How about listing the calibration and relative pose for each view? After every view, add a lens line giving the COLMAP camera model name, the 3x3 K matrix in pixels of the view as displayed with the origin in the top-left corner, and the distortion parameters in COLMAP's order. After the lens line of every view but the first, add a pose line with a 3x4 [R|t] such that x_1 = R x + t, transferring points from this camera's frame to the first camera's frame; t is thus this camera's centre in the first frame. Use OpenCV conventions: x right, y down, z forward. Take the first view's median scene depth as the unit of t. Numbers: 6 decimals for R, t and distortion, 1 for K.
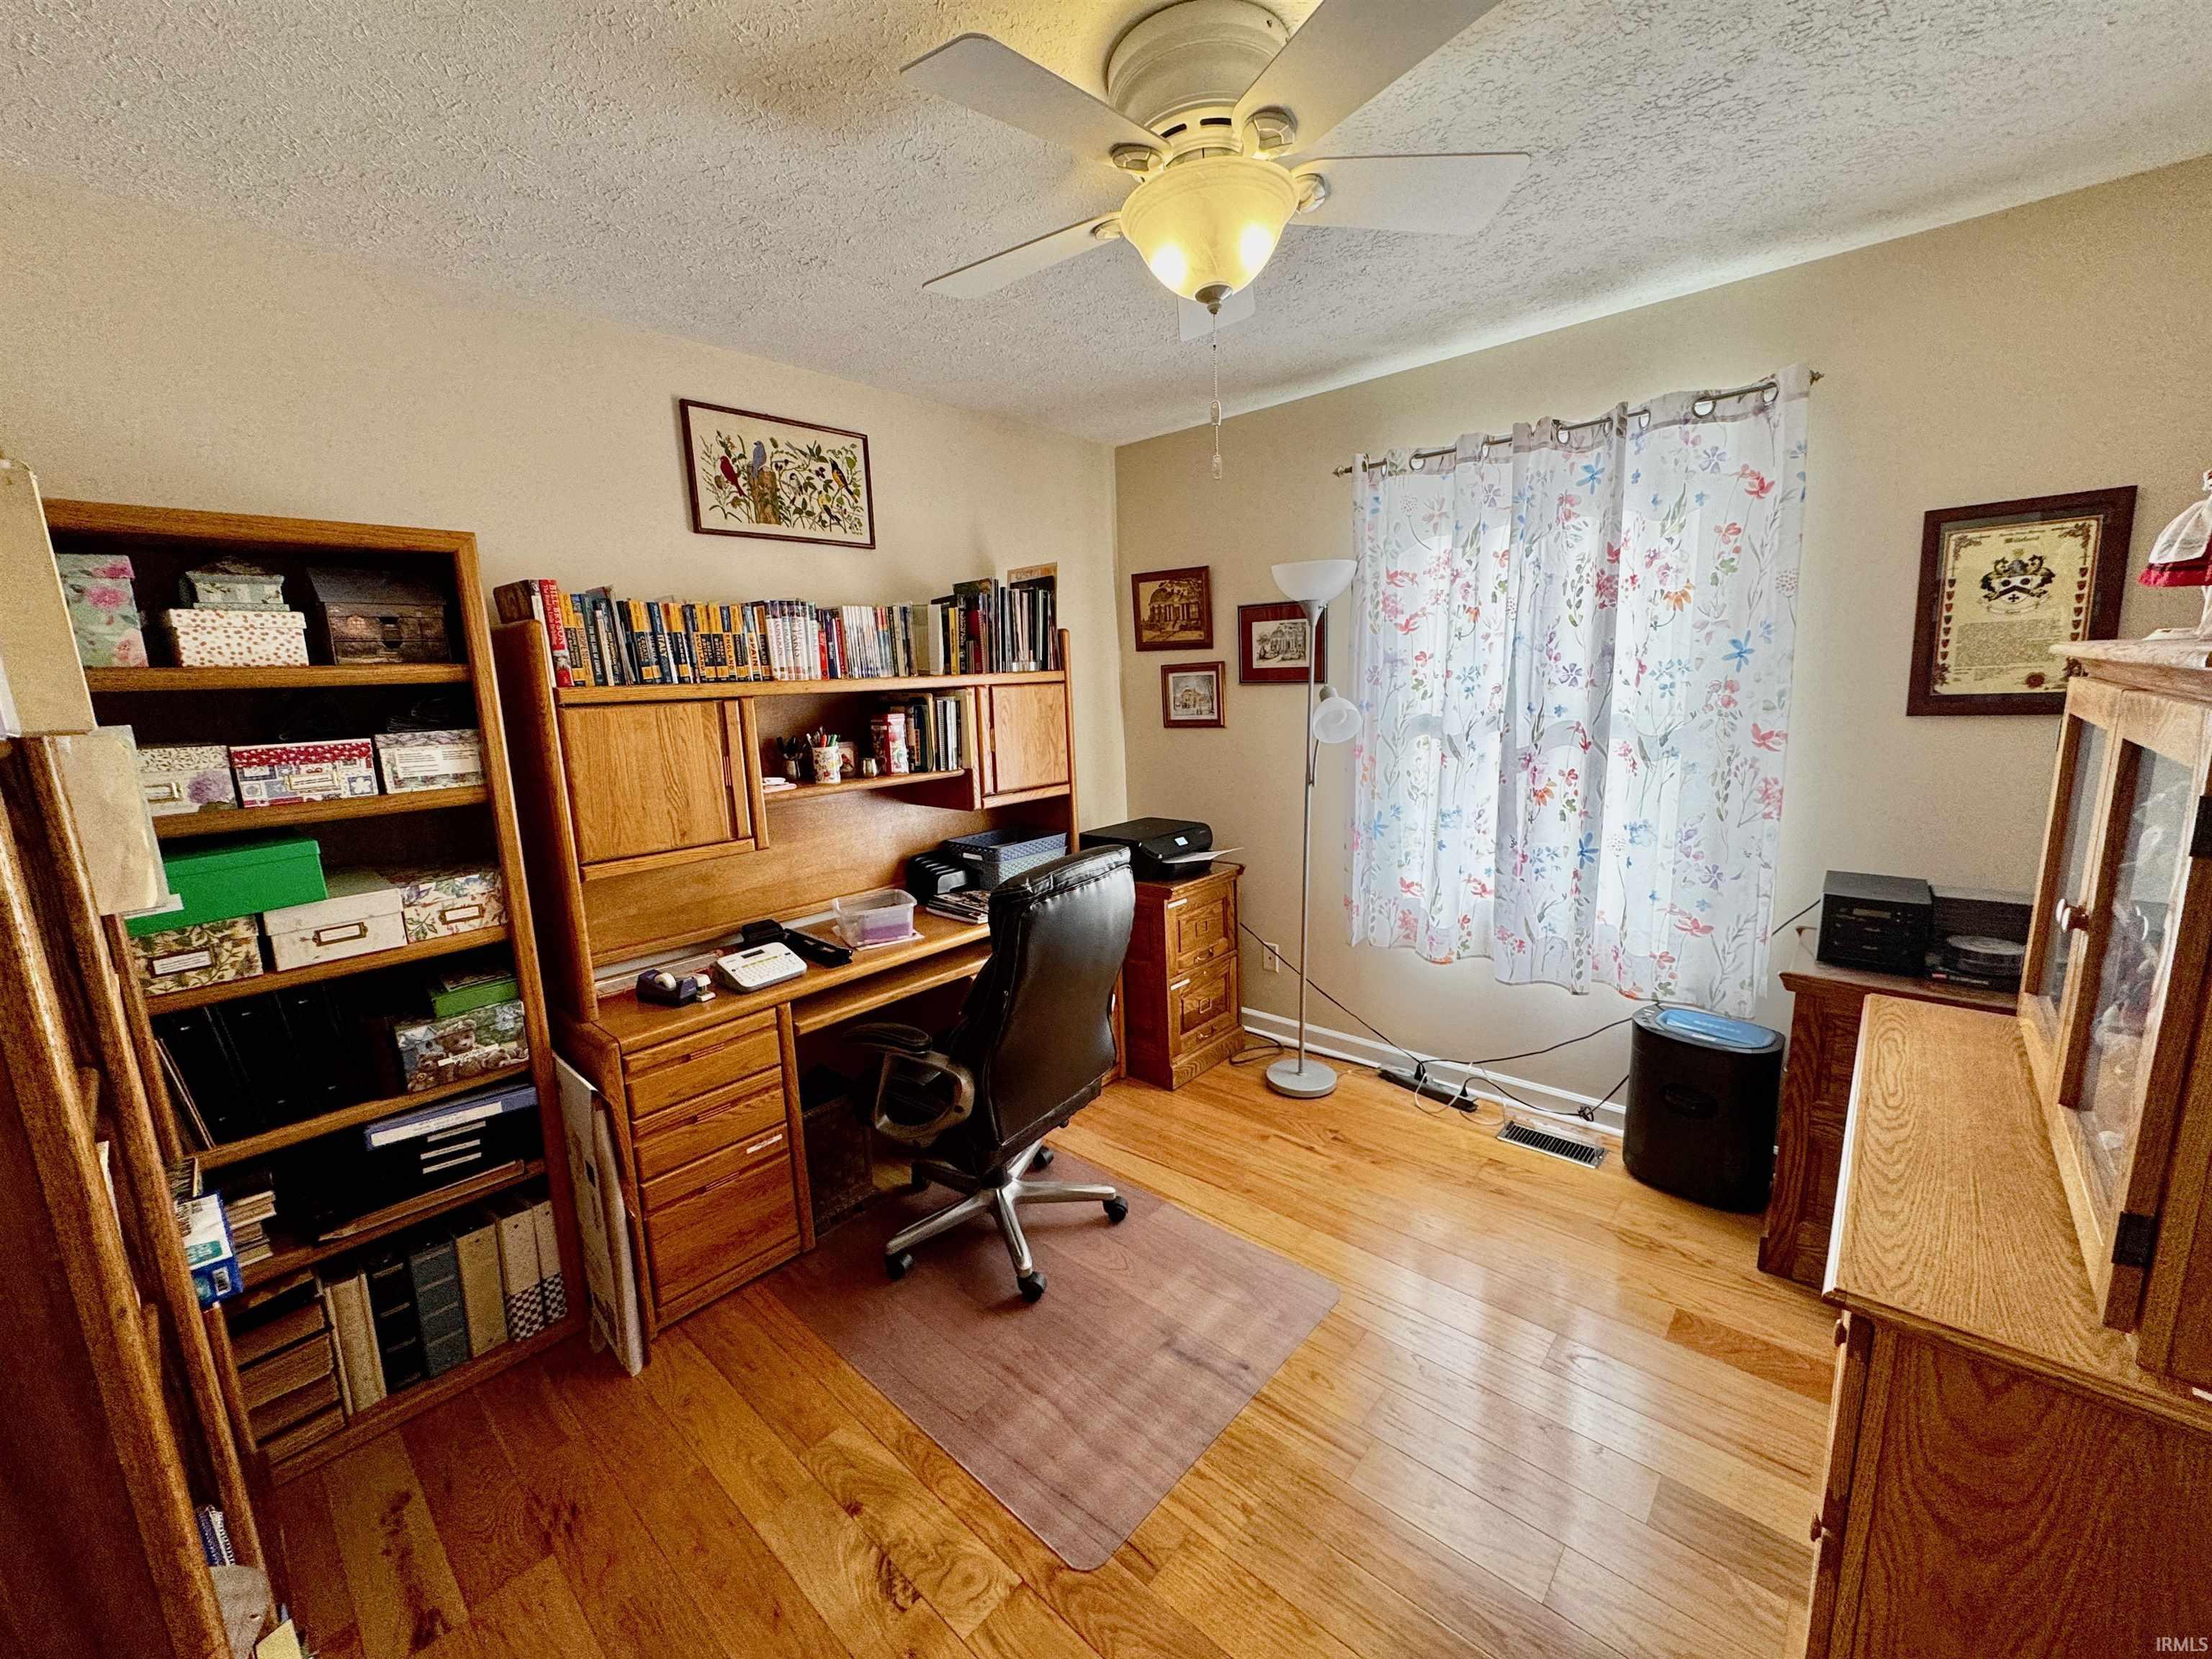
lens RADIAL K [[877.2, 0, 1105.4], [0, 877.2, 829.8], [0, 0, 1]] dist [-0.002468, 0.001203]
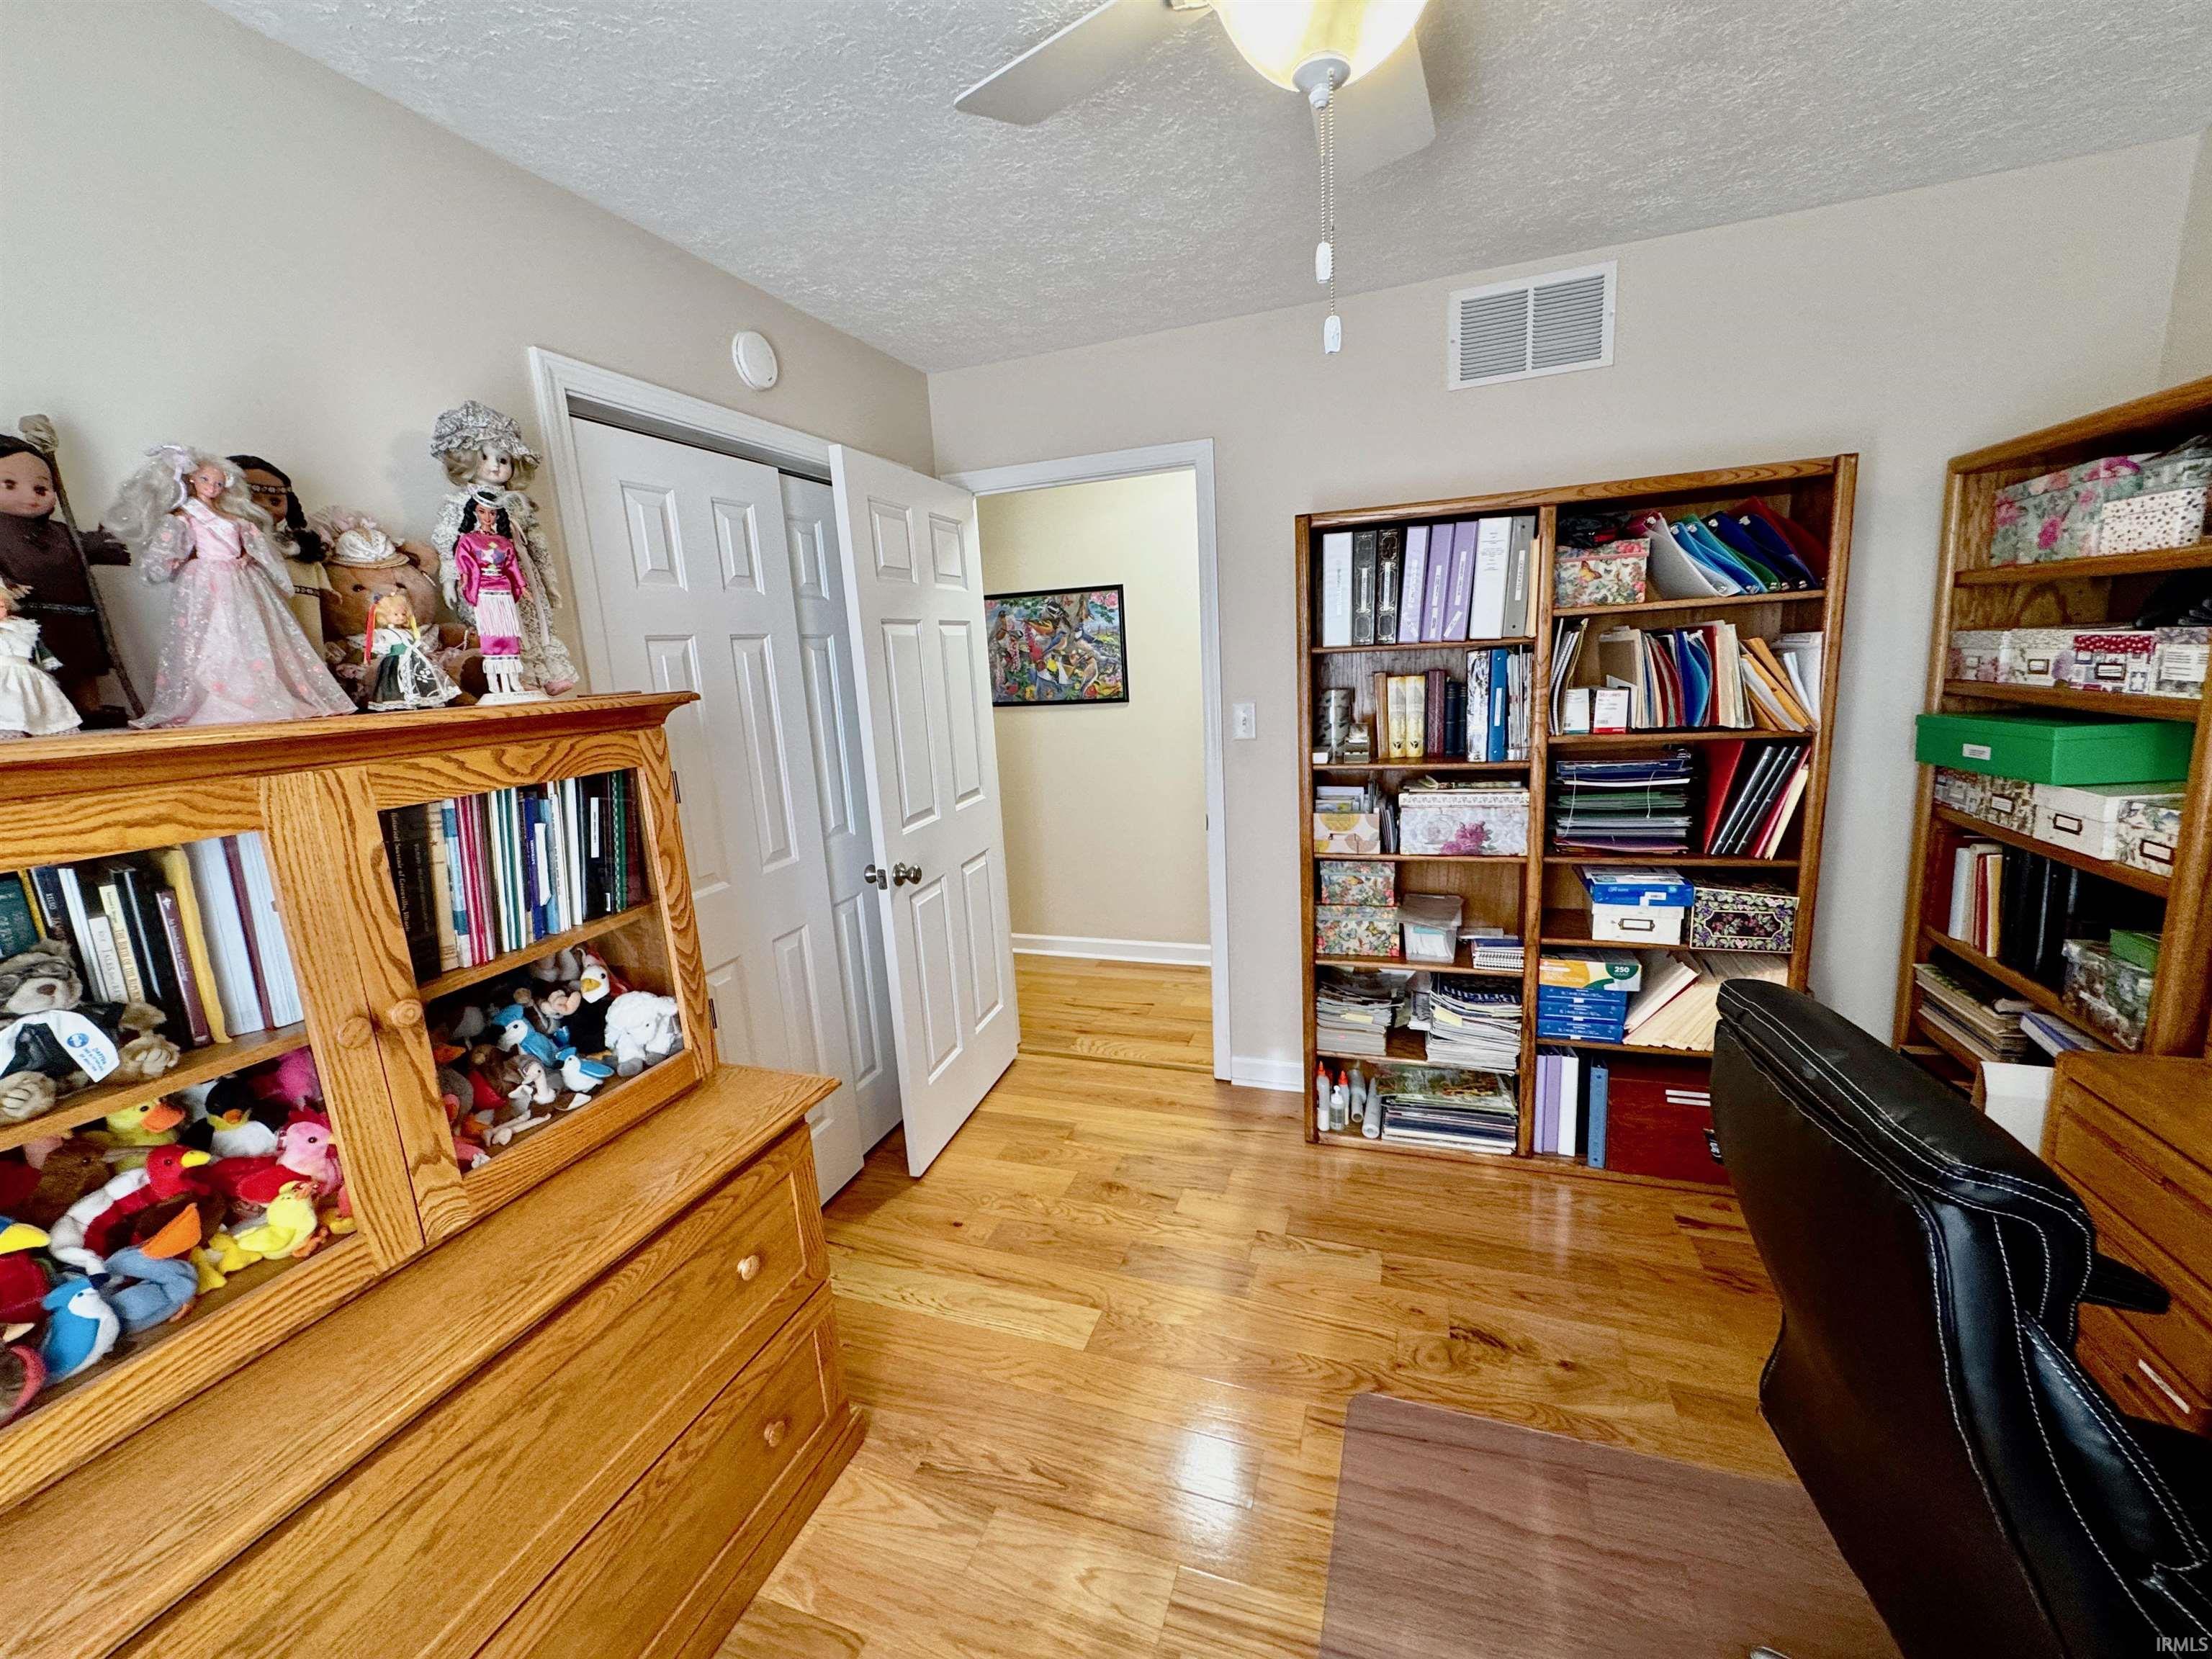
lens RADIAL K [[877.2, 0, 1106.4], [0, 877.2, 820.6], [0, 0, 1]] dist [-0.002468, 0.001203]
pose [[-0.917448, 0.159899, -0.364311, 0.497057], [0.020640, 0.933578, 0.357780, -0.259954], [0.397321, 0.320725, -0.859809, 1.372113]]
